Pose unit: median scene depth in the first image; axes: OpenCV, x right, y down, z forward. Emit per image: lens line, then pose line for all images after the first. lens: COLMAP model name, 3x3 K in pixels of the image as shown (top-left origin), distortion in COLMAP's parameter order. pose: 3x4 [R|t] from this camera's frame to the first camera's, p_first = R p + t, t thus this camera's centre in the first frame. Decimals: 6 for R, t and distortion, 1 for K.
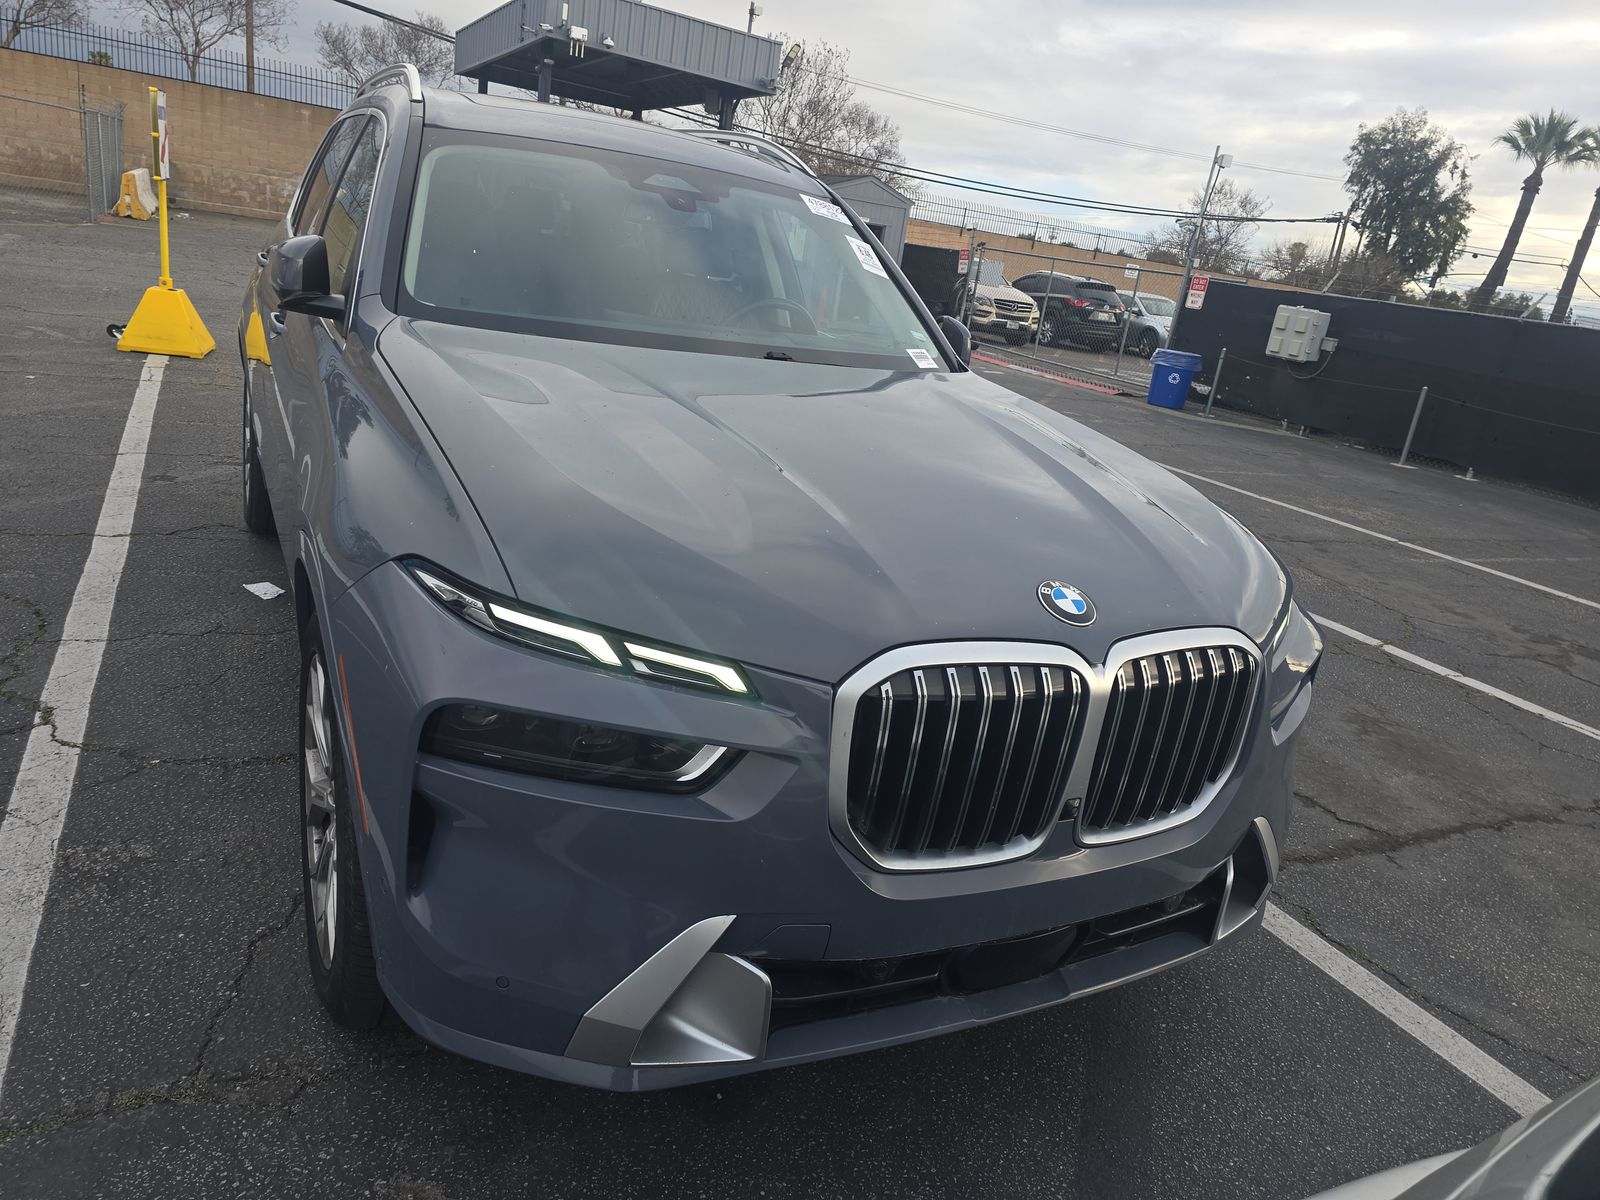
lens RADIAL K [[1090.8, 0, 789.8], [0, 1090.8, 592.4], [0, 0, 1]] dist [0.046038, -0.041375]
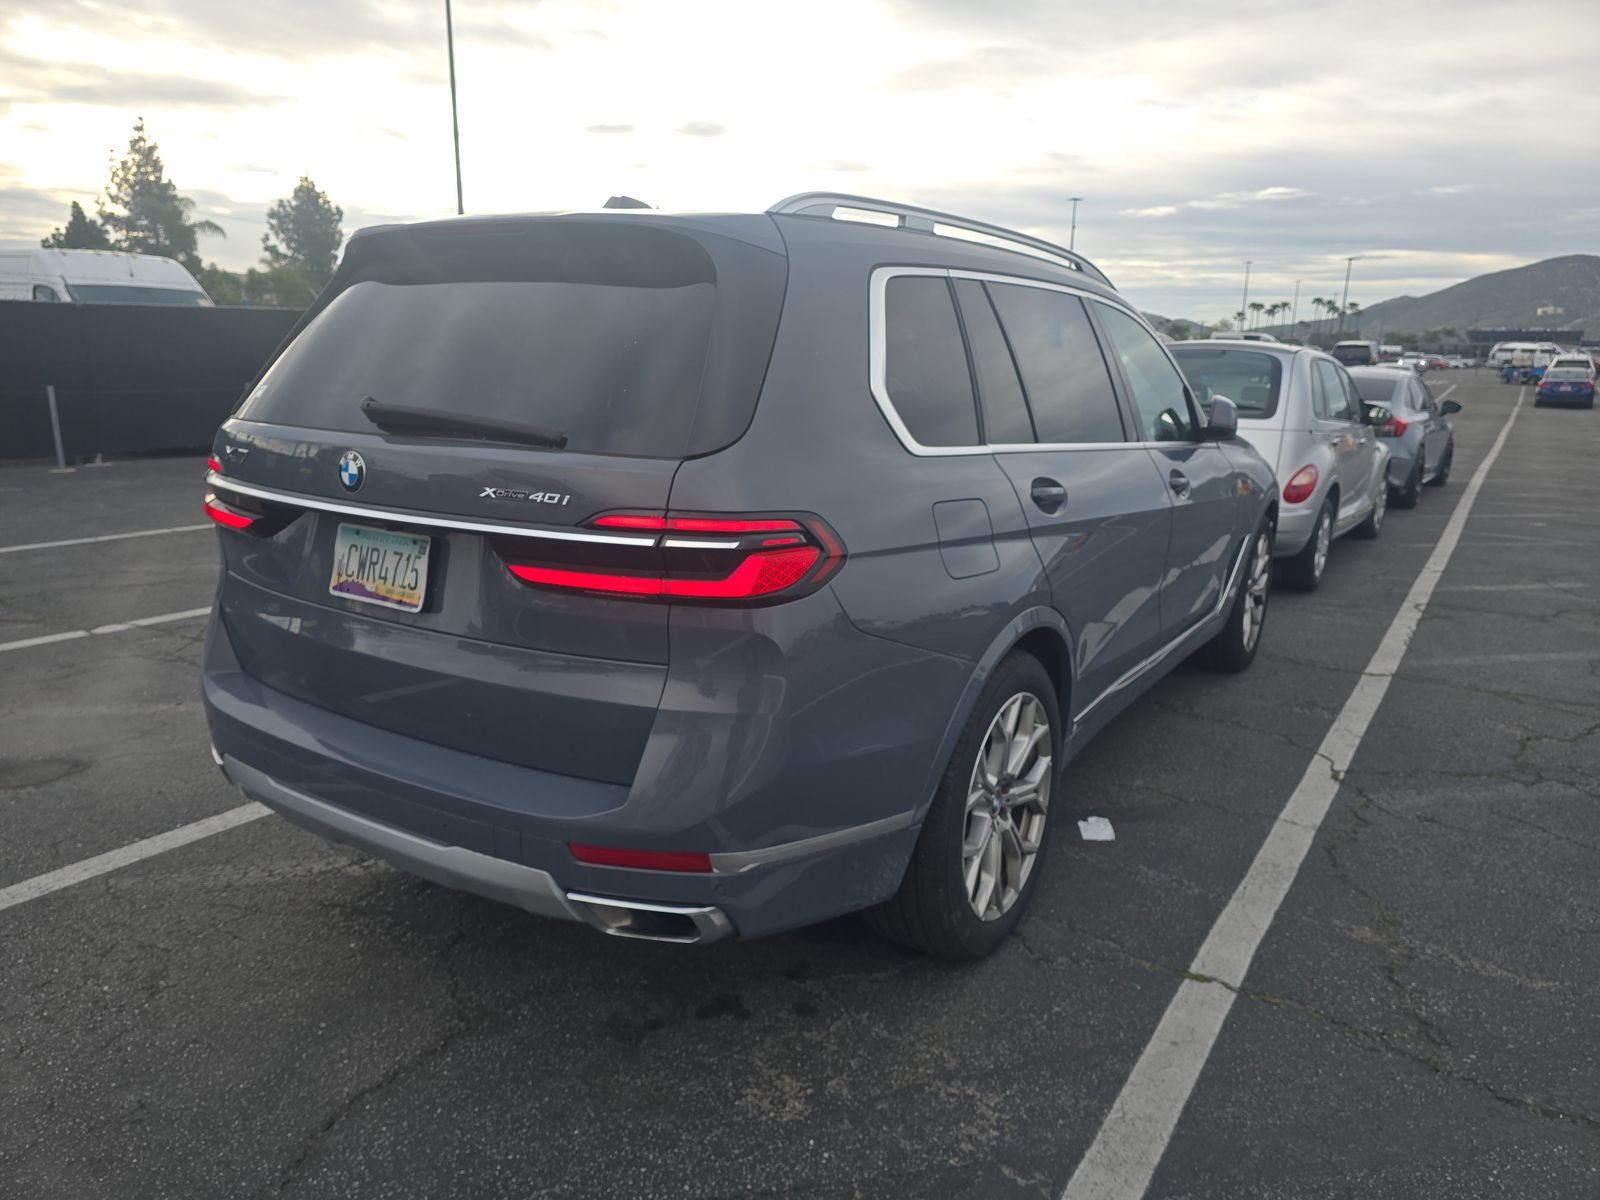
lens RADIAL K [[1090.8, 0, 789.8], [0, 1090.8, 592.4], [0, 0, 1]] dist [0.046038, -0.041375]
pose [[-0.490134, -0.334189, 0.805038, -0.170700], [0.169923, 0.869229, 0.464292, -0.105217], [-0.854924, 0.364360, -0.369252, 0.250162]]
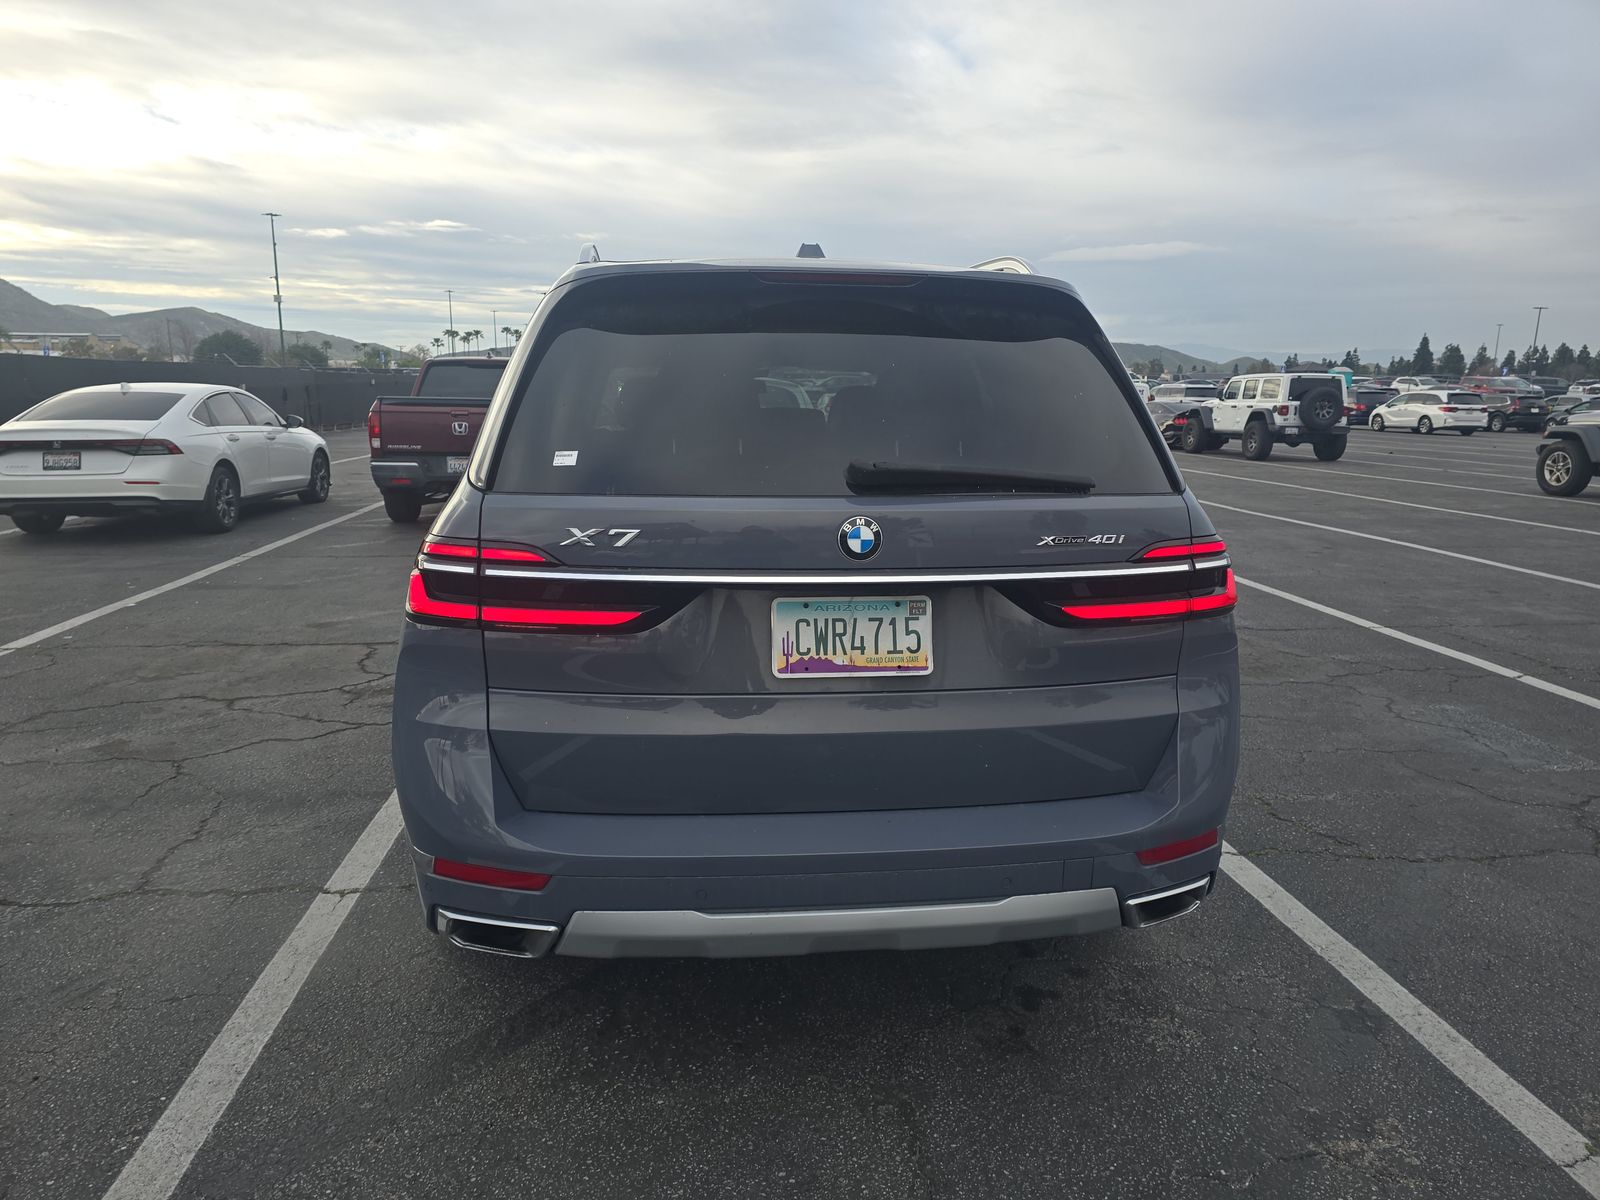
lens RADIAL K [[1086.8, 0, 793.8], [0, 1086.8, 584.1], [0, 0, 1]] dist [0.090062, -0.093736]
pose [[-0.927076, -0.209350, 0.310970, -0.098317], [-0.033478, 0.872455, 0.487546, -0.115704], [-0.373375, 0.441582, -0.815841, 0.316483]]
